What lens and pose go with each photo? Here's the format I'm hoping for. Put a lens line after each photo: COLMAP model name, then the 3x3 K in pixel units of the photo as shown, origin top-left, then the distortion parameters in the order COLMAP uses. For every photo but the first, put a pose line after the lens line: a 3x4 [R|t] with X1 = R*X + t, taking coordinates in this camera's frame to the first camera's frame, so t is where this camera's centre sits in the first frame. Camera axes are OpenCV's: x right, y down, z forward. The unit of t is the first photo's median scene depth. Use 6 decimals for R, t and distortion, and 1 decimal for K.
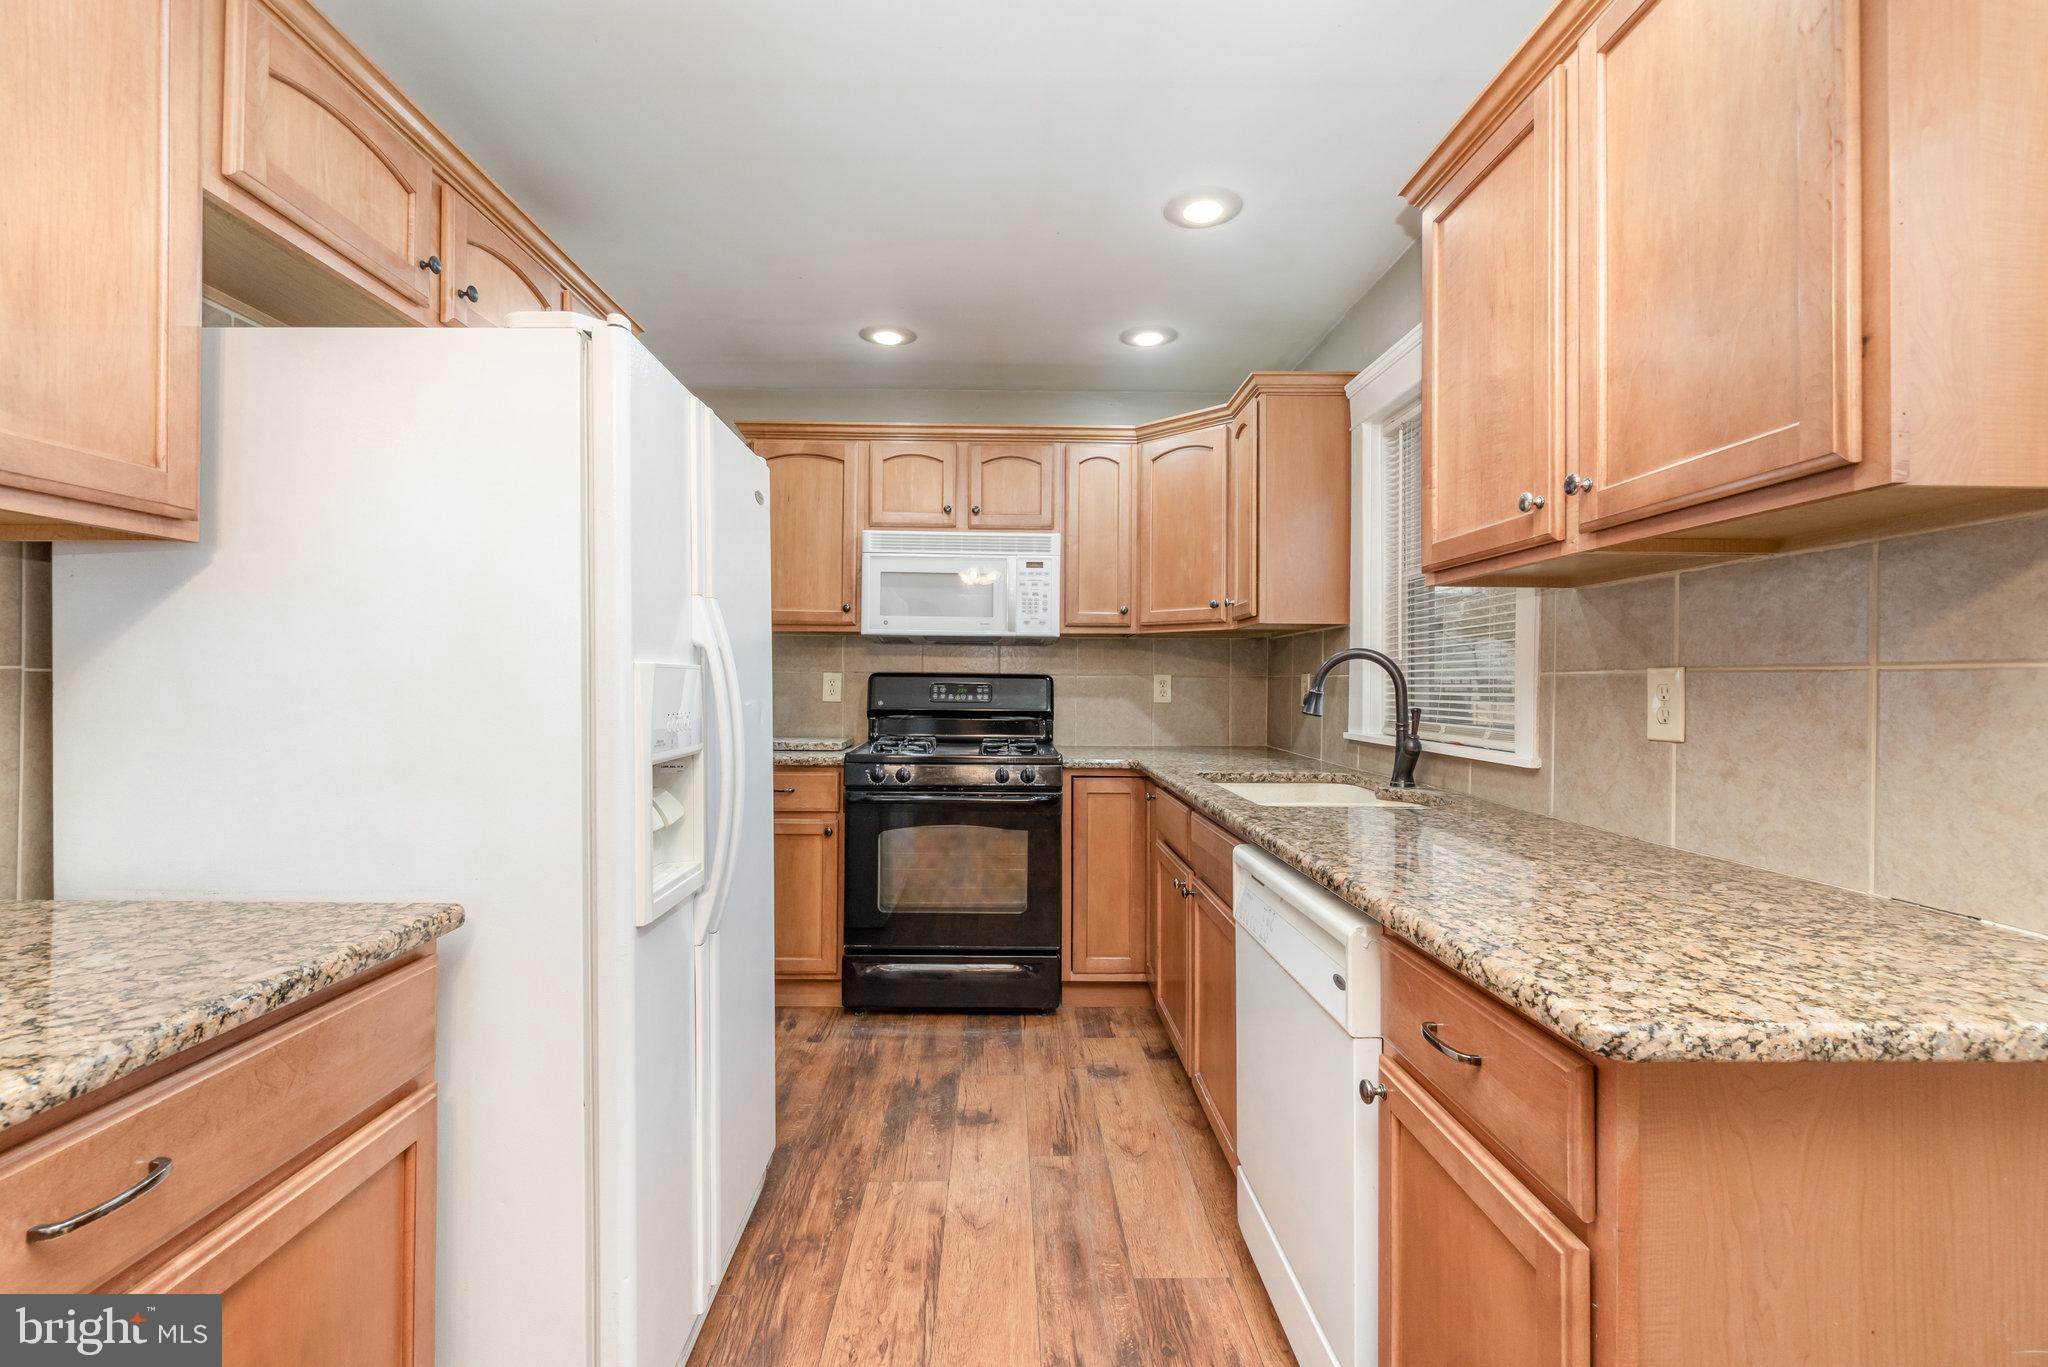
lens RADIAL K [[893.5, 0, 1009.2], [0, 893.5, 679.6], [0, 0, 1]] dist [-0.004233, 0.000343]
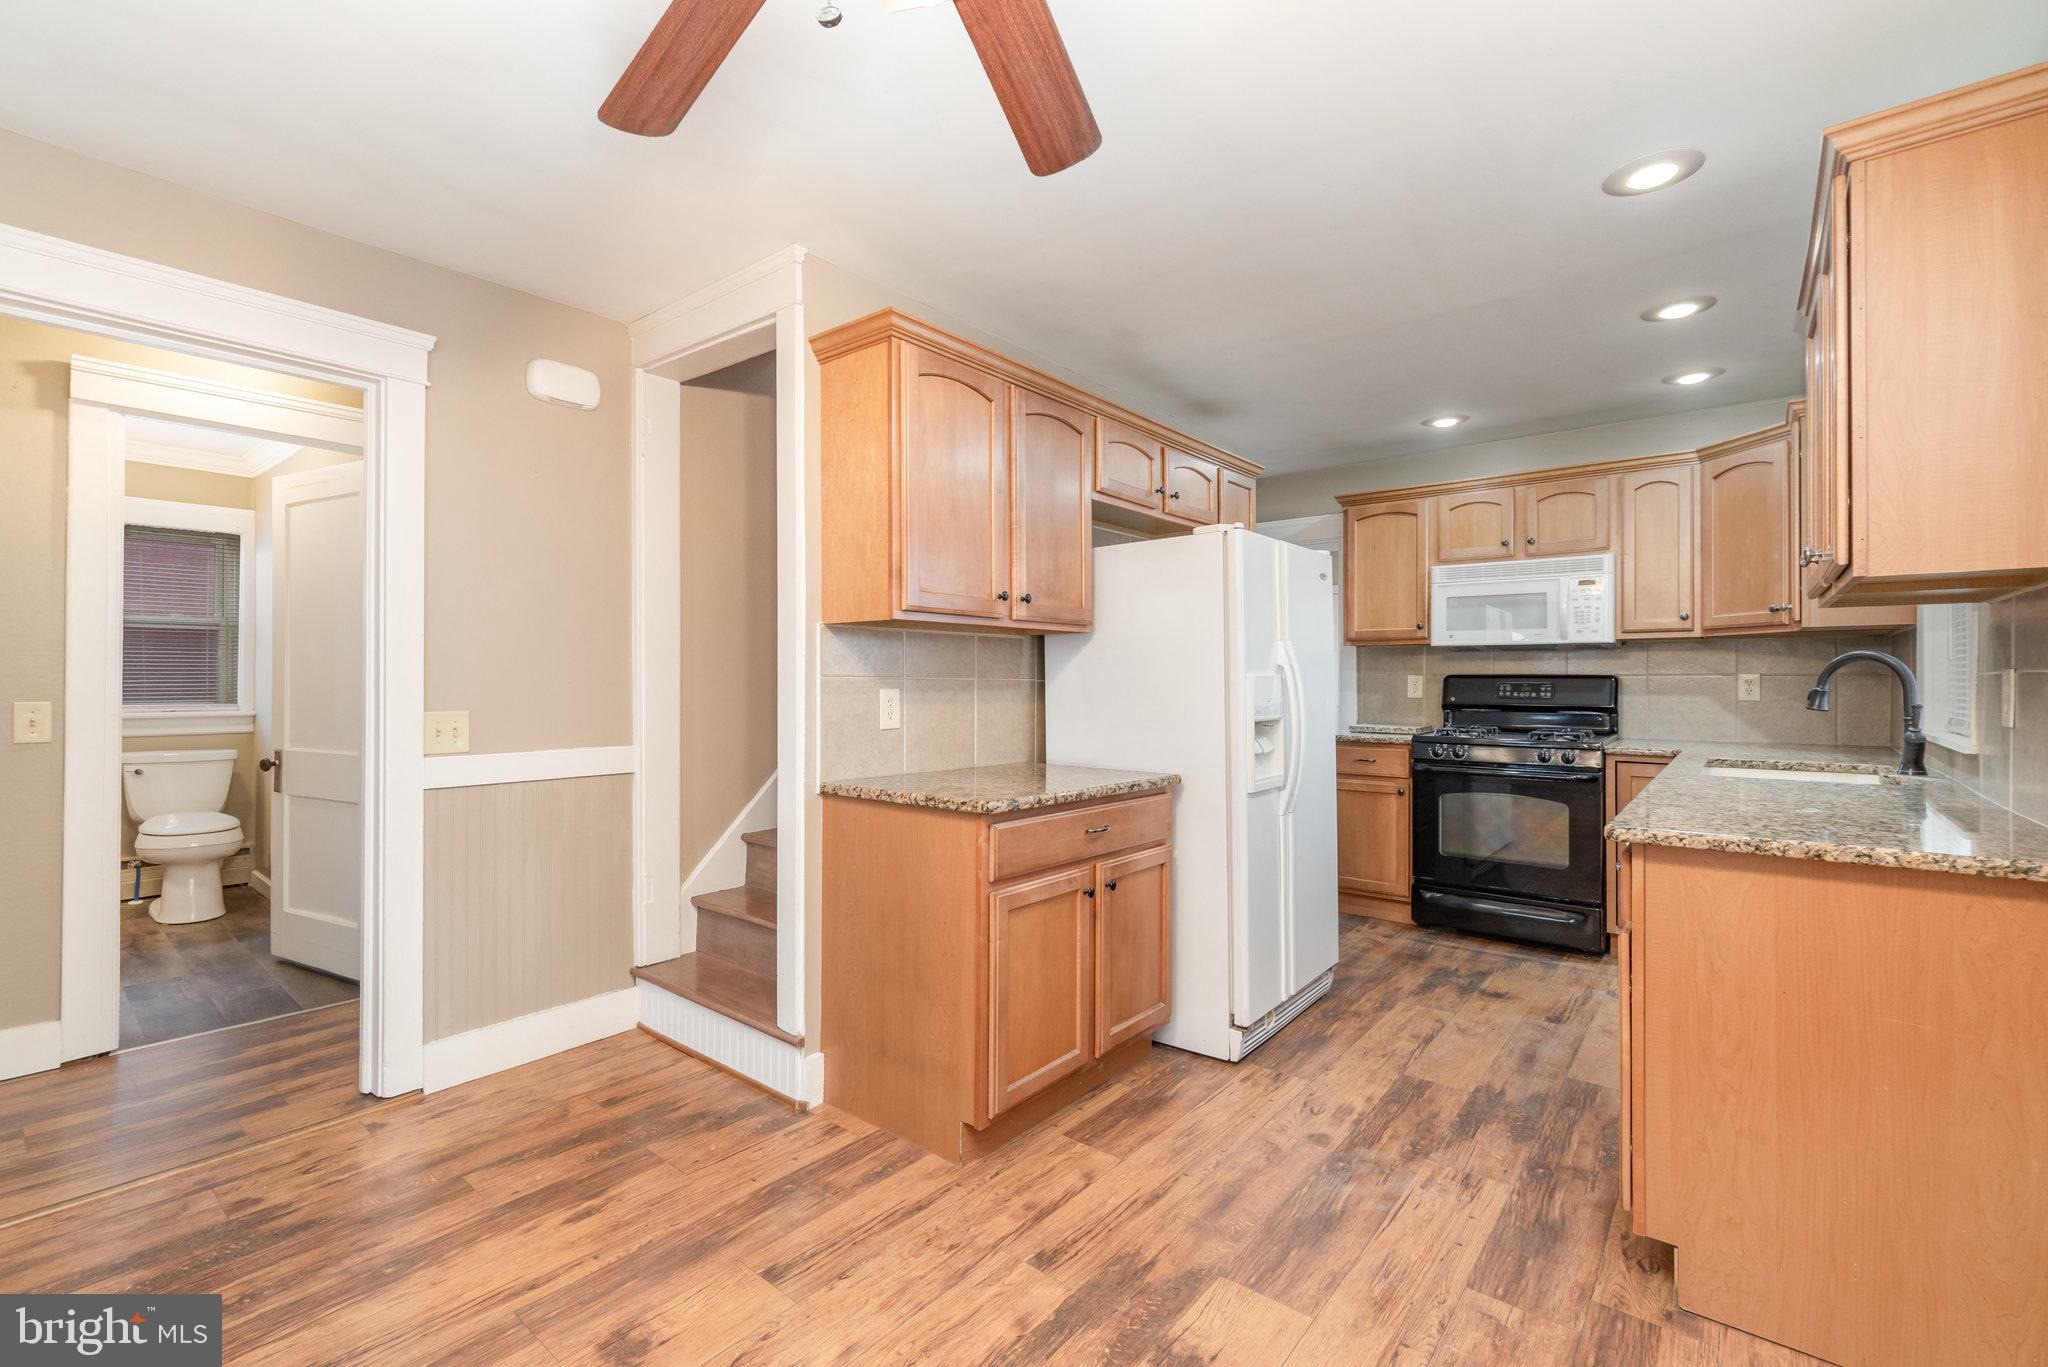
lens RADIAL K [[893.5, 0, 1013.3], [0, 893.5, 680.8], [0, 0, 1]] dist [-0.004233, 0.000343]
pose [[0.764430, -0.005841, -0.644680, 0.227358], [0.007108, 0.999975, -0.000632, -0.003270], [0.644667, -0.004099, 0.764452, -0.429090]]
